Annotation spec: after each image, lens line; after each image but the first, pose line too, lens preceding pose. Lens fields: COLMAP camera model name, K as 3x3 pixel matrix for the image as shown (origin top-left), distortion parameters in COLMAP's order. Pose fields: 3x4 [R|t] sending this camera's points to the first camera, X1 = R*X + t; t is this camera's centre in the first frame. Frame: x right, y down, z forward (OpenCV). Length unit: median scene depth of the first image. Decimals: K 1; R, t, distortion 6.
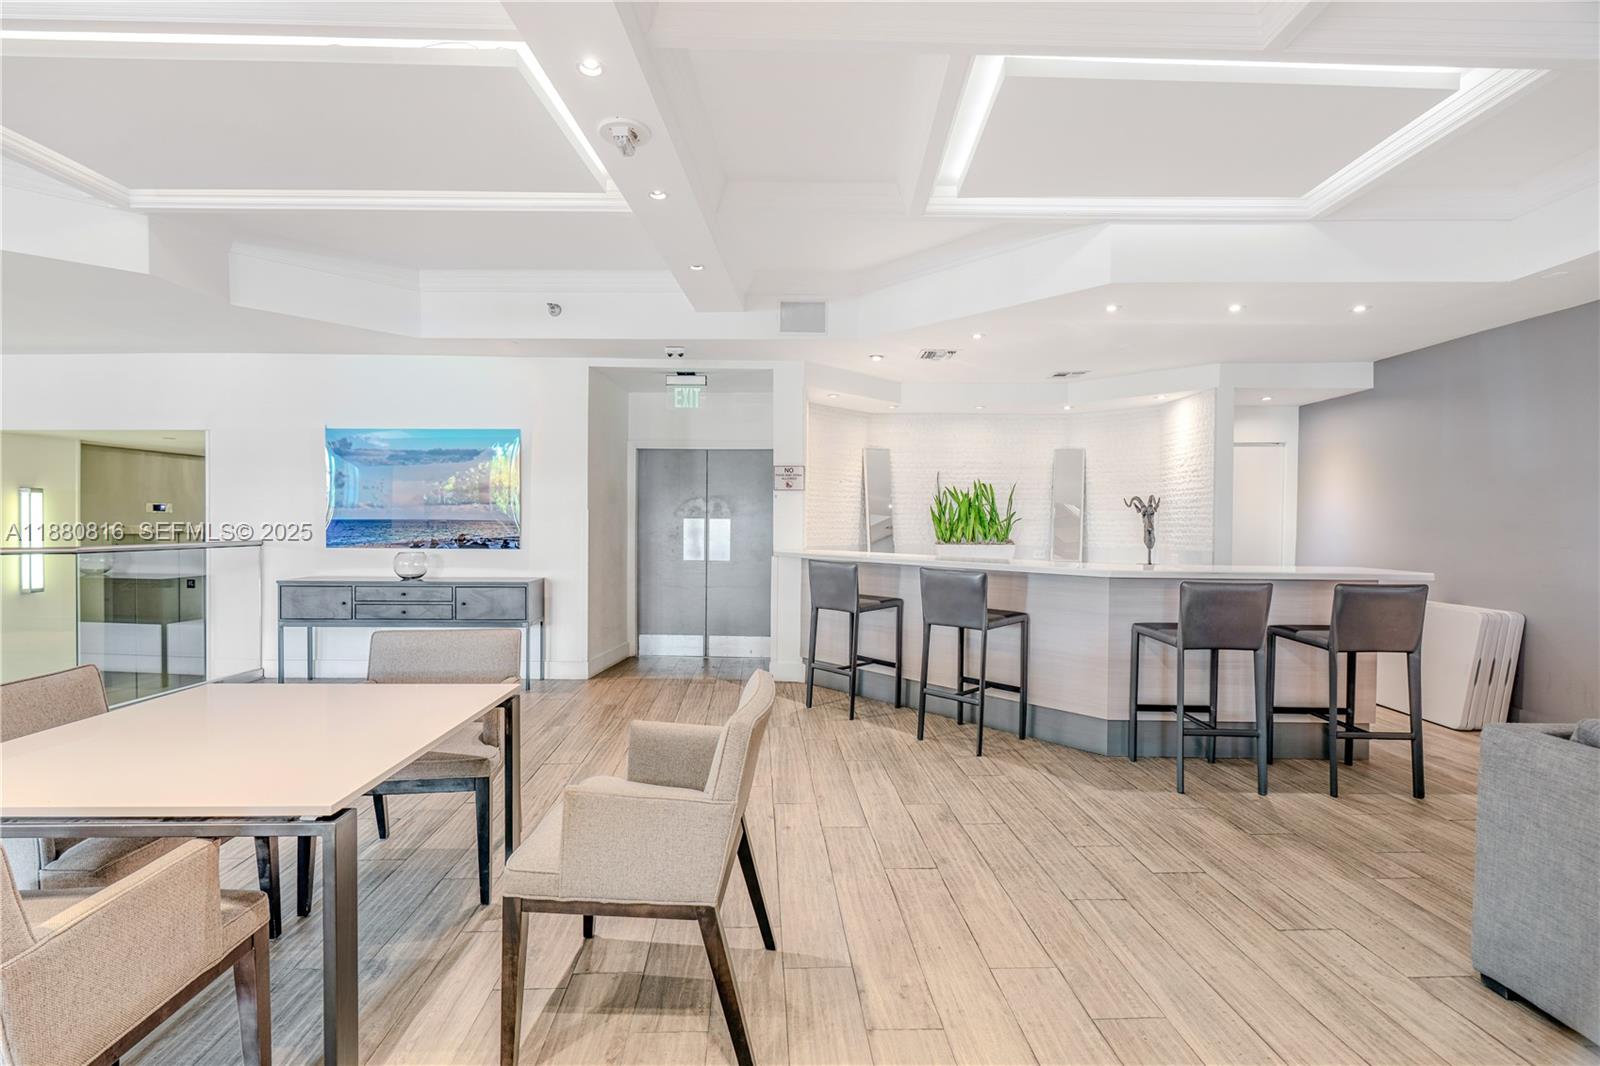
lens RADIAL K [[740.9, 0, 798.3], [0, 740.9, 531.3], [0, 0, 1]] dist [-0.001223, -0.000014]
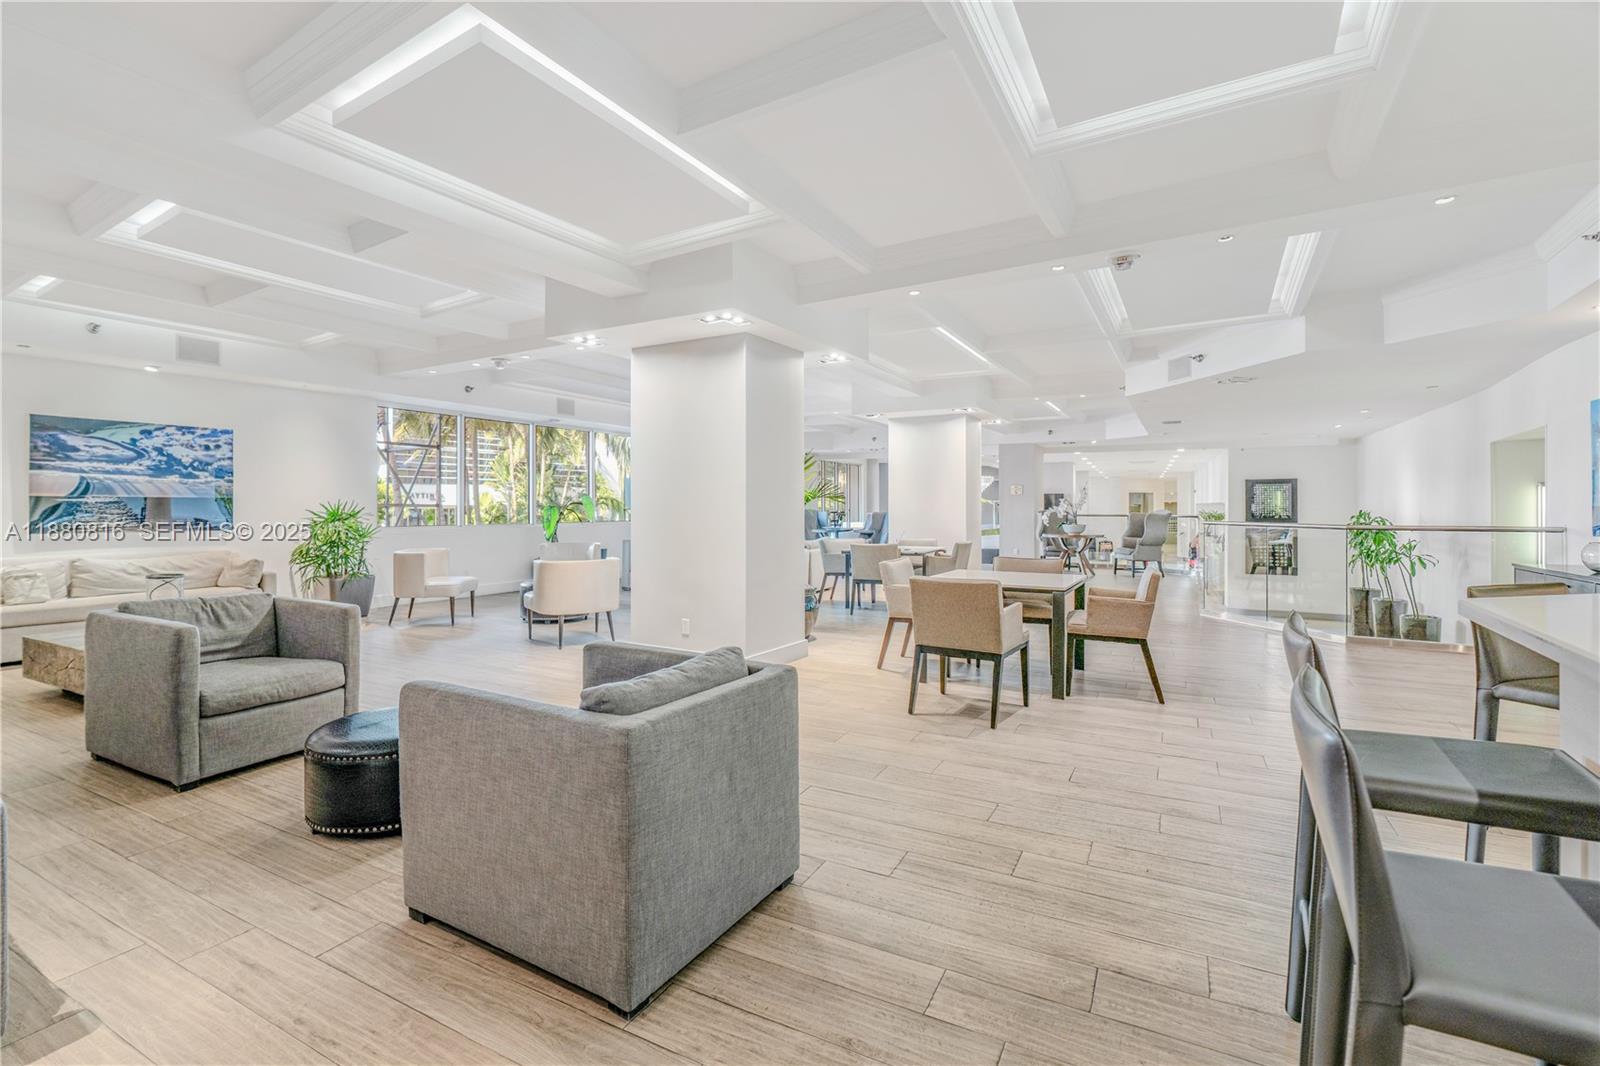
lens RADIAL K [[740.9, 0, 802.3], [0, 740.9, 521.0], [0, 0, 1]] dist [-0.001223, -0.000014]
pose [[-0.526793, 0.011820, -0.849911, 1.488058], [-0.008695, 0.999776, 0.019294, -0.016026], [0.849949, 0.017554, -0.526573, 1.253375]]
